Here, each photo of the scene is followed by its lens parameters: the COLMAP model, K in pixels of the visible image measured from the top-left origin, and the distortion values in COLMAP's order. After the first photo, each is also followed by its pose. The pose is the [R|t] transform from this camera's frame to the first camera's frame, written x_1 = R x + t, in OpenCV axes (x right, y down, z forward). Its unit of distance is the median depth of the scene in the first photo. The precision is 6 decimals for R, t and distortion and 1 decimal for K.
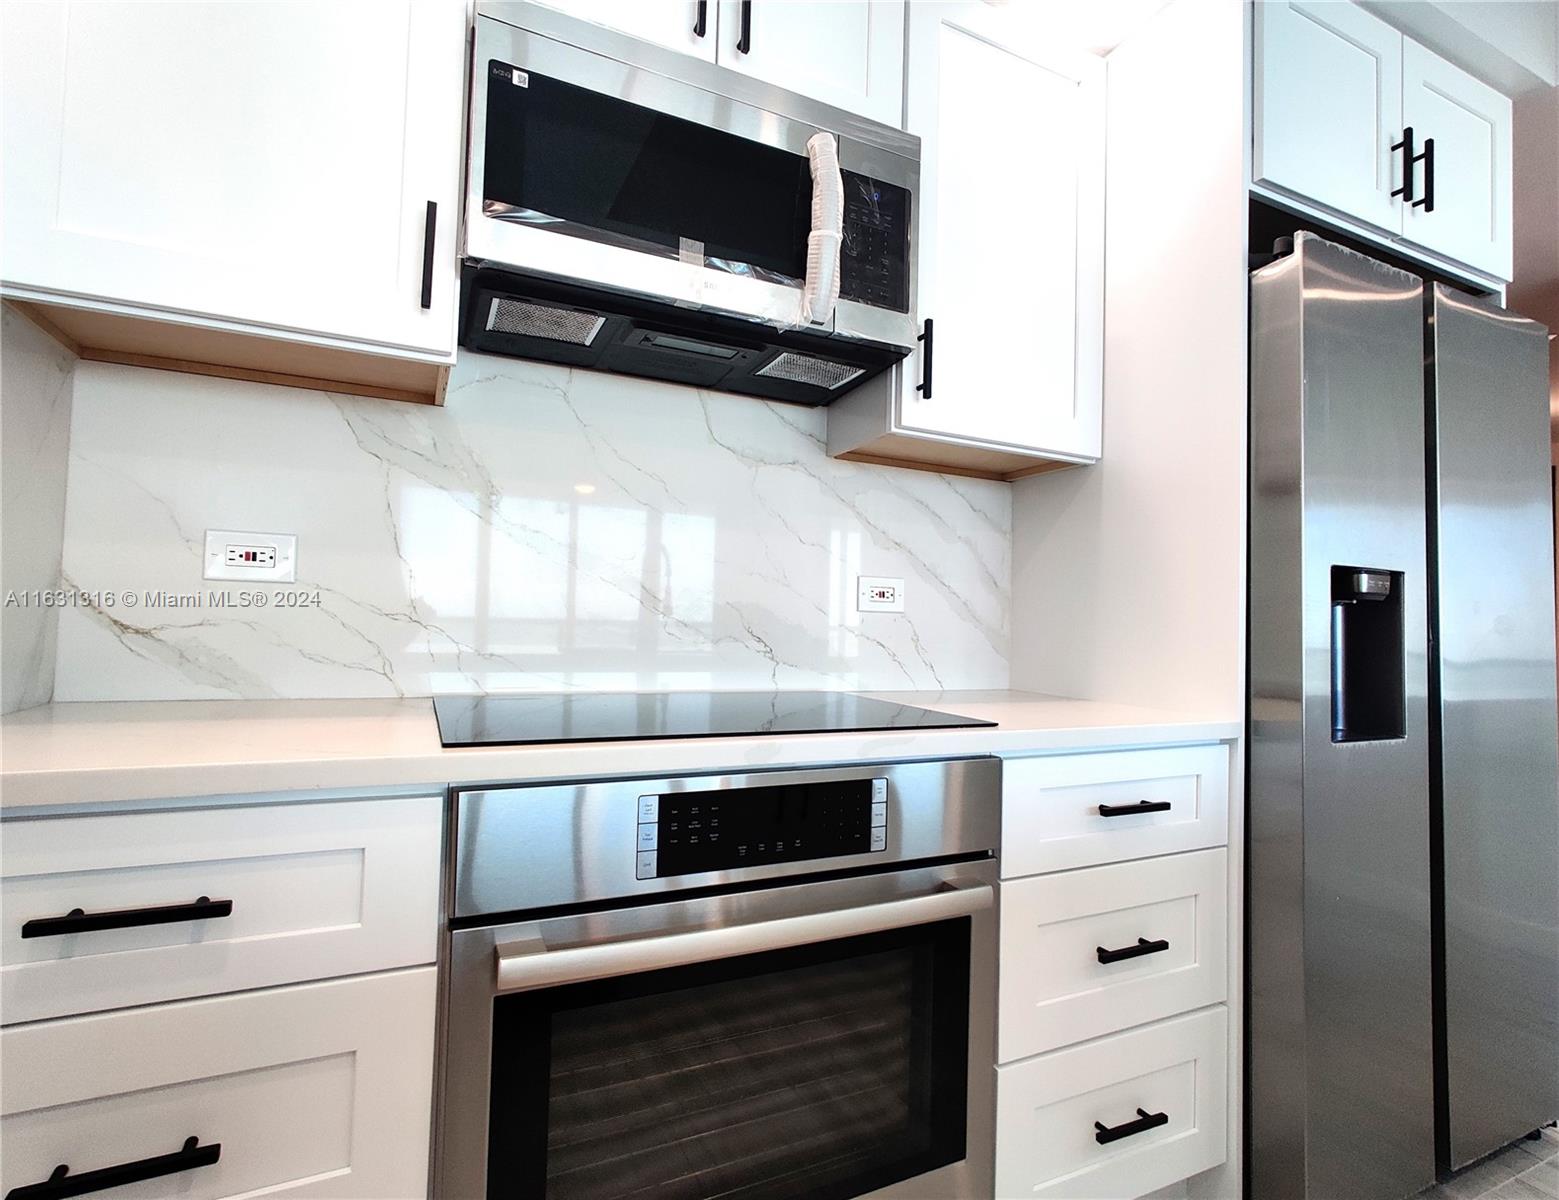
lens RADIAL K [[784.1, 0, 785.4], [0, 784.1, 593.8], [0, 0, 1]] dist [-0.010530, 0.001786]
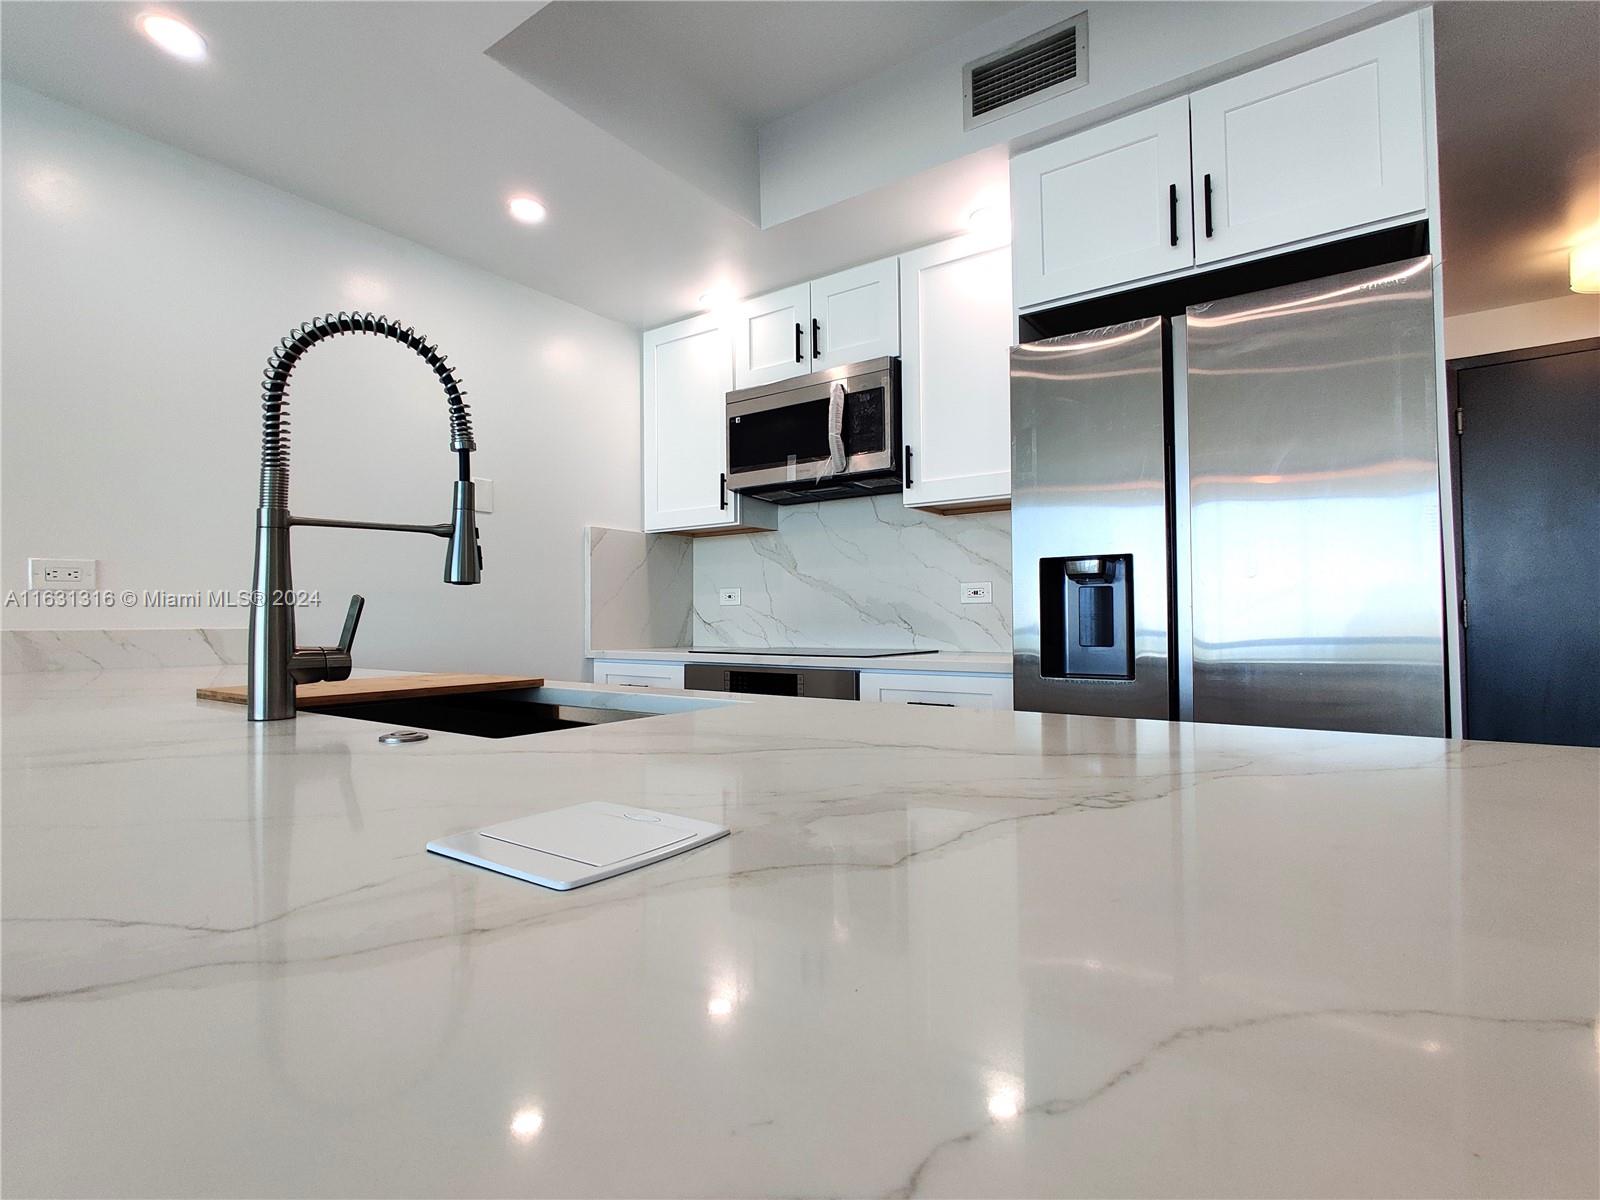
lens RADIAL K [[795.9, 0, 804.4], [0, 795.9, 601.5], [0, 0, 1]] dist [-0.016430, 0.009937]
pose [[0.476038, -0.053542, -0.877793, 1.861547], [0.049207, 0.998203, -0.034201, 0.077477], [0.878047, -0.026913, 0.477818, -0.135534]]
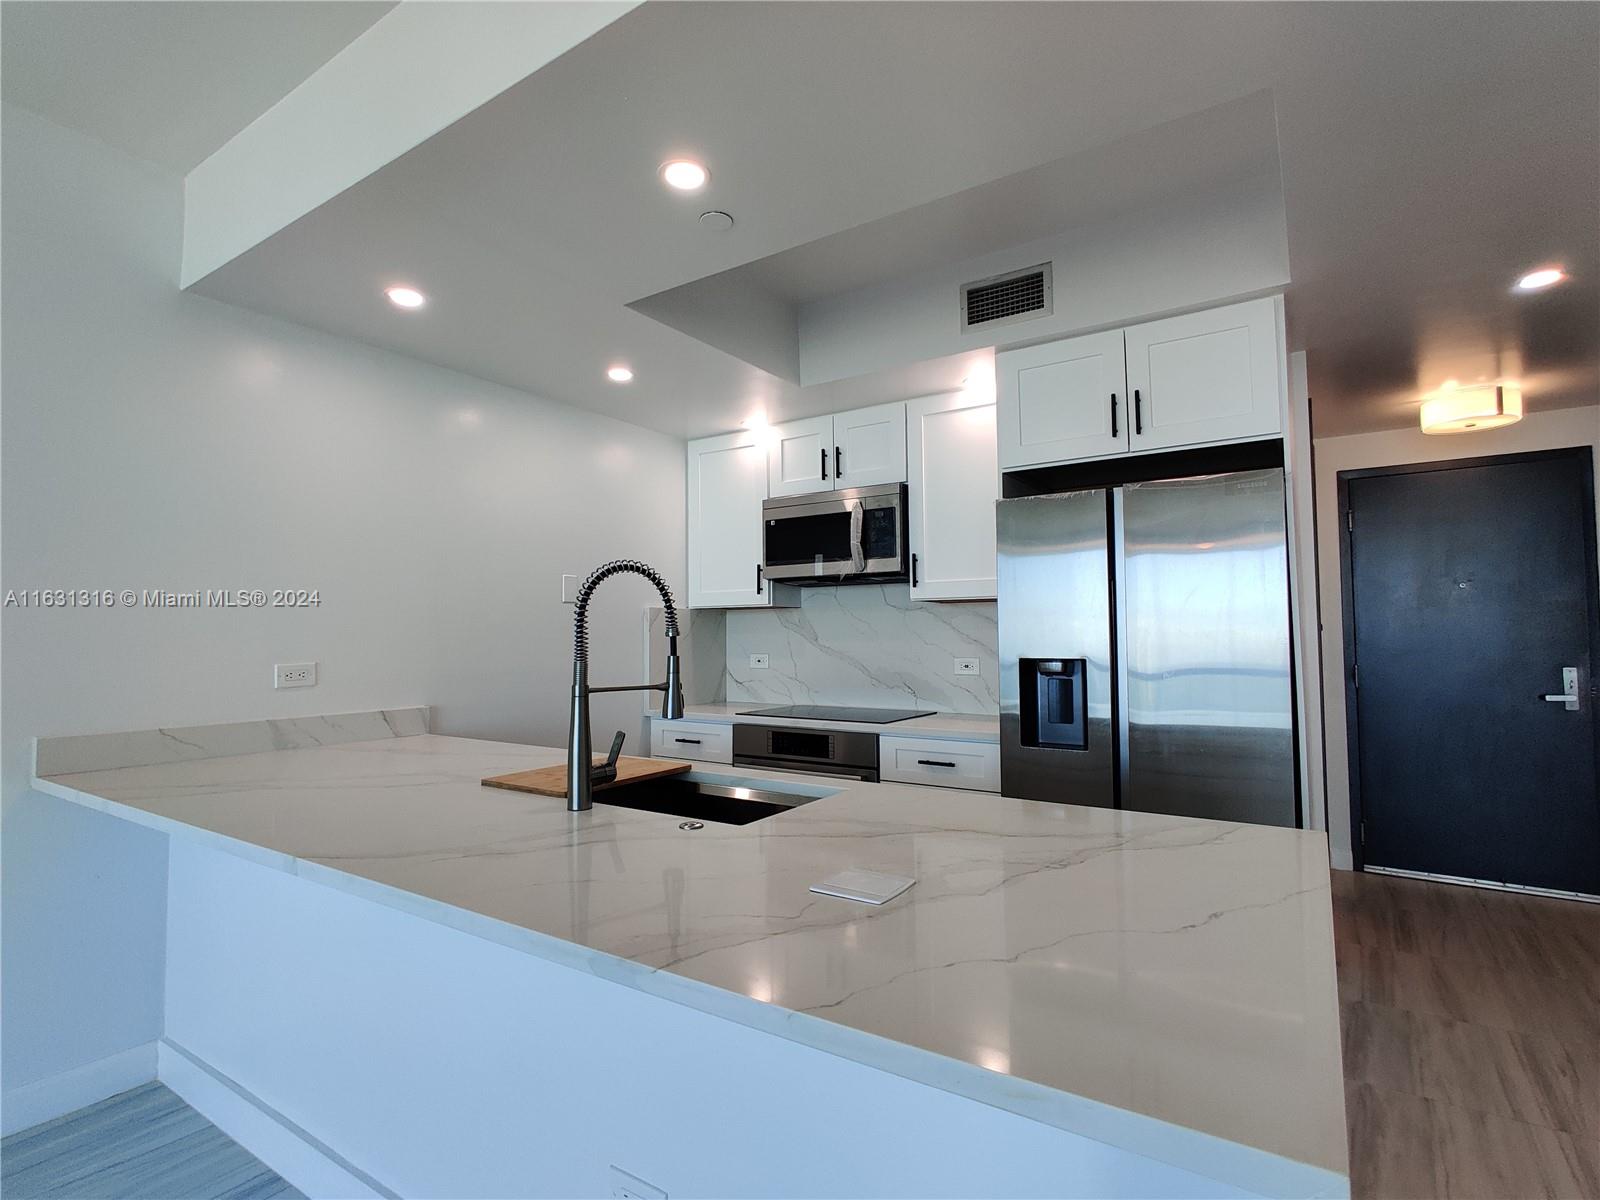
lens RADIAL K [[795.9, 0, 801.4], [0, 795.9, 602.2], [0, 0, 1]] dist [-0.016430, 0.009937]
pose [[0.503268, -0.070646, -0.861238, 2.258832], [0.051113, 0.997341, -0.051942, -0.106468], [0.862617, -0.017880, 0.505541, -0.550936]]
